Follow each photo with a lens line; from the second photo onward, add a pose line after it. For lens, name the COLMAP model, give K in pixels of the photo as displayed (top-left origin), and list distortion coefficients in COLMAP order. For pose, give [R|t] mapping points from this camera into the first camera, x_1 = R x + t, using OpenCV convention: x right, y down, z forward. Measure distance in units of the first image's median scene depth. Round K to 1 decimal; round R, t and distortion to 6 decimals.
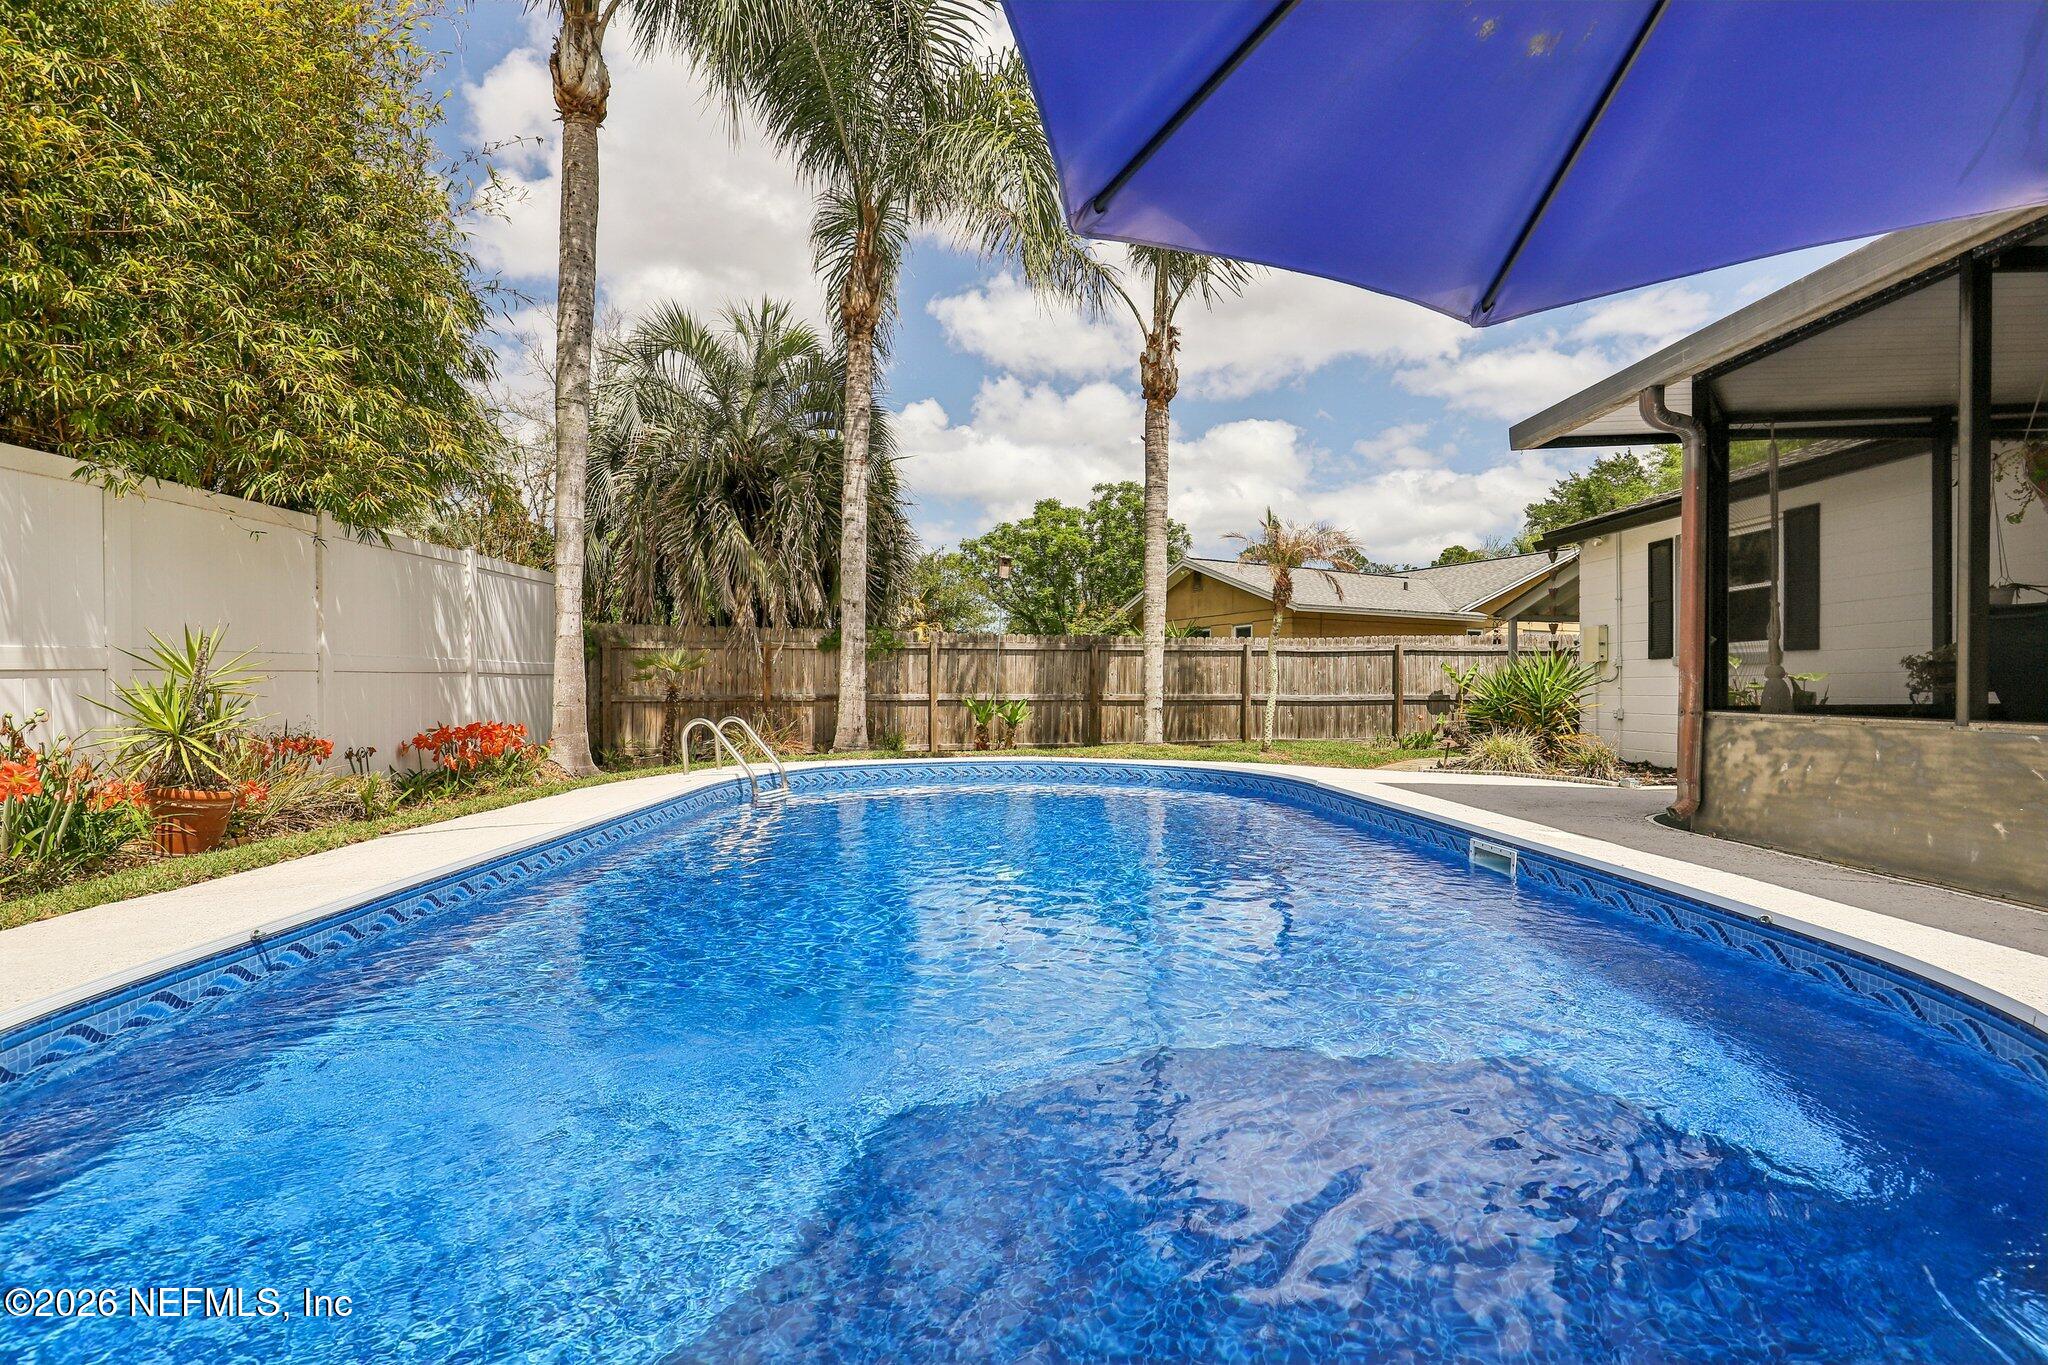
lens RADIAL K [[937.5, 0, 1018.0], [0, 937.5, 698.0], [0, 0, 1]] dist [0.002496, -0.000025]
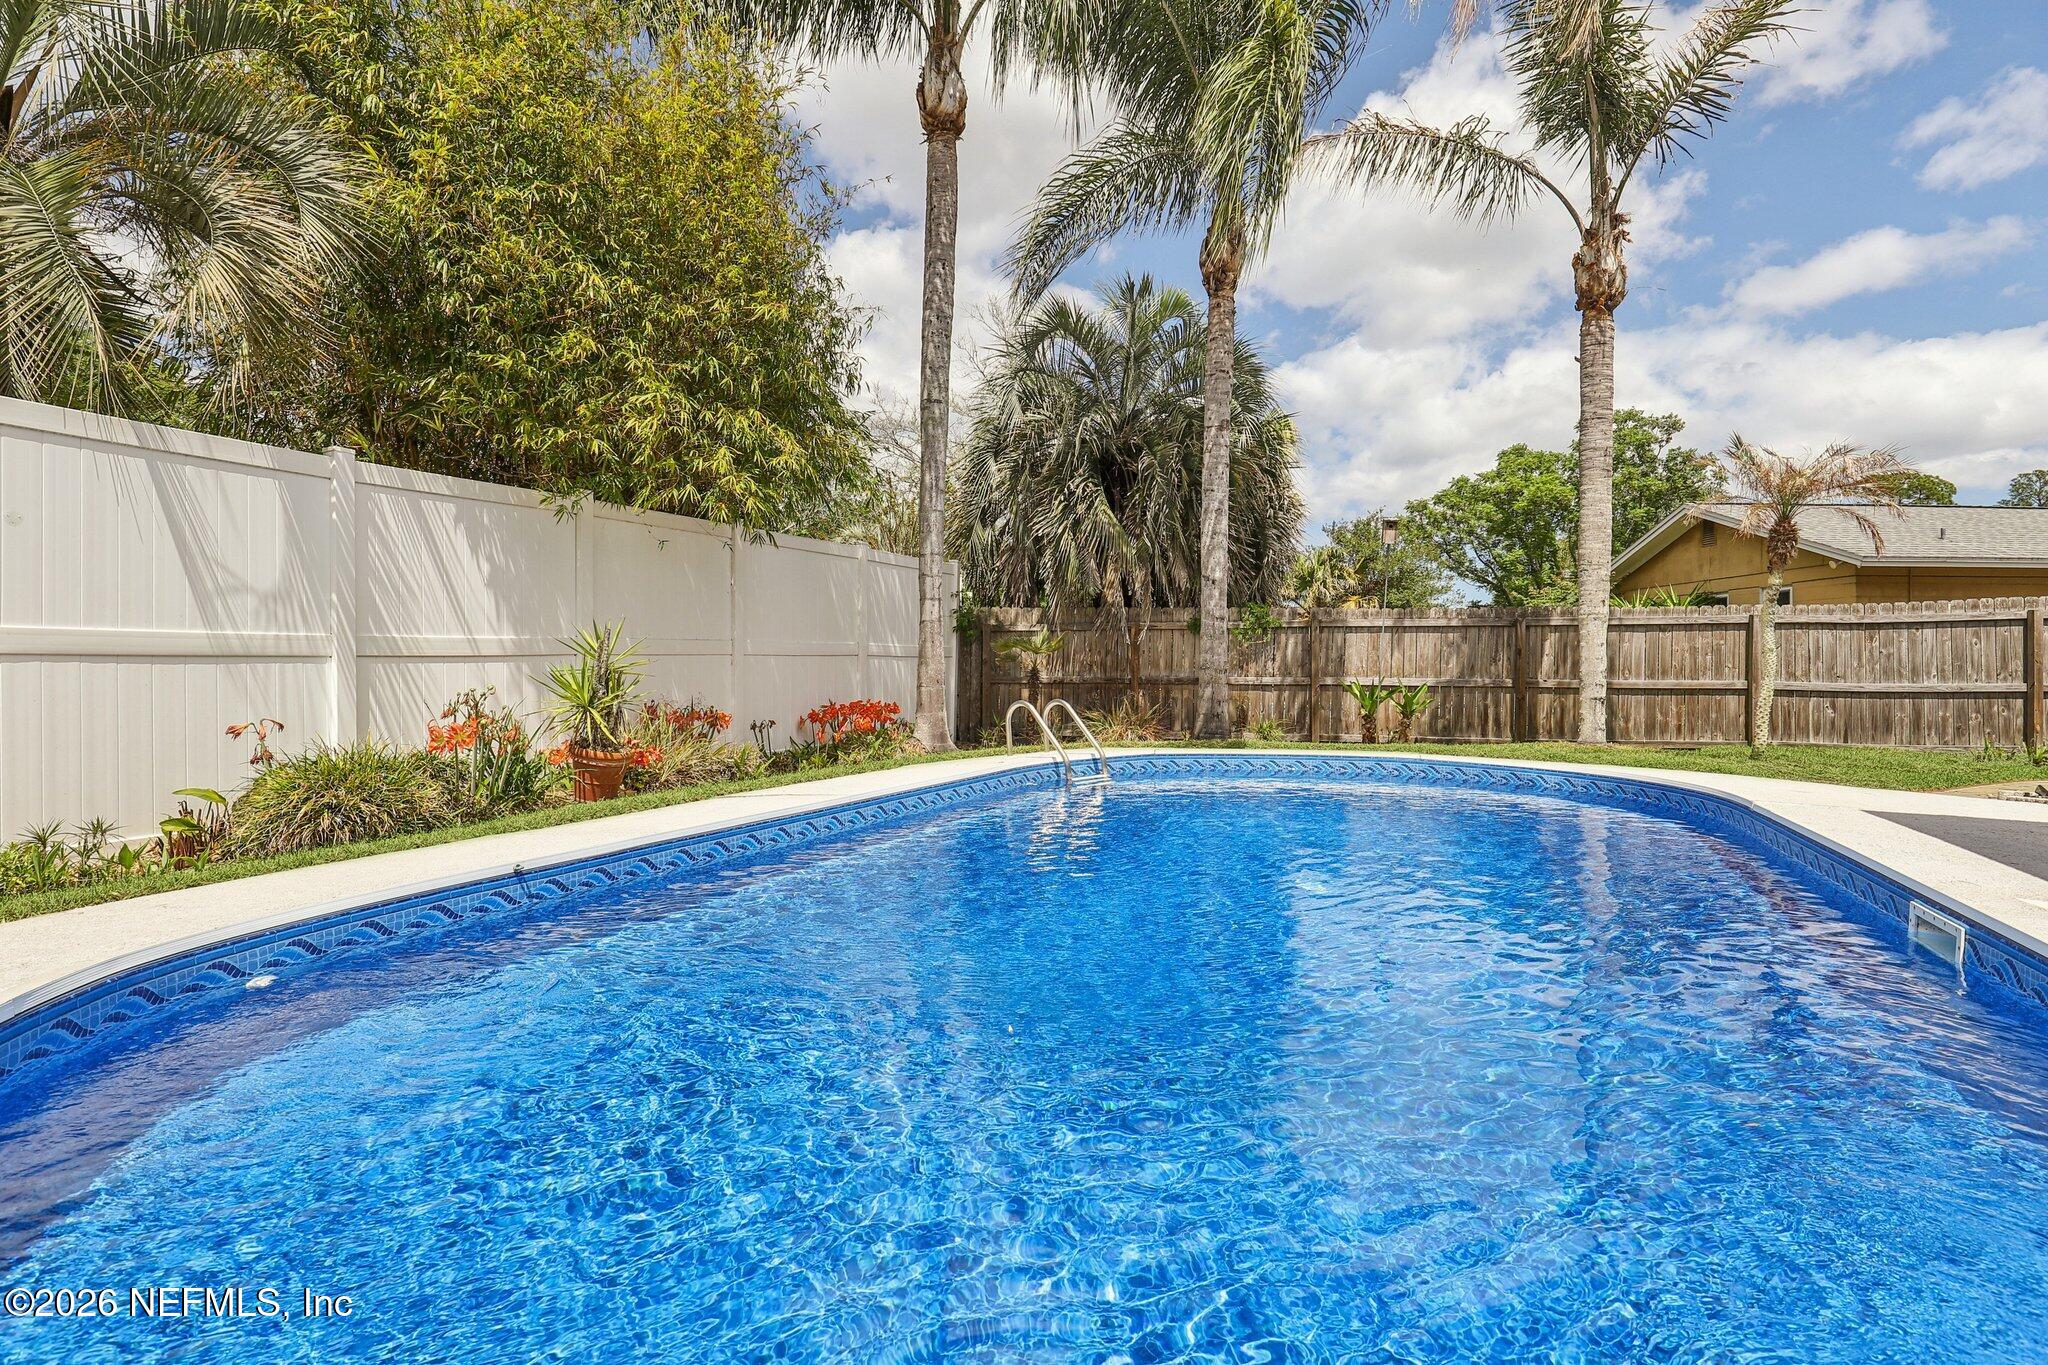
lens RADIAL K [[999.3, 0, 1016.8], [0, 999.3, 662.8], [0, 0, 1]] dist [-0.003406, 0.001102]
pose [[0.889982, 0.001096, -0.455994, 0.097622], [-0.009027, 0.999843, -0.015216, -0.001504], [0.455905, 0.017659, 0.889853, 0.030180]]
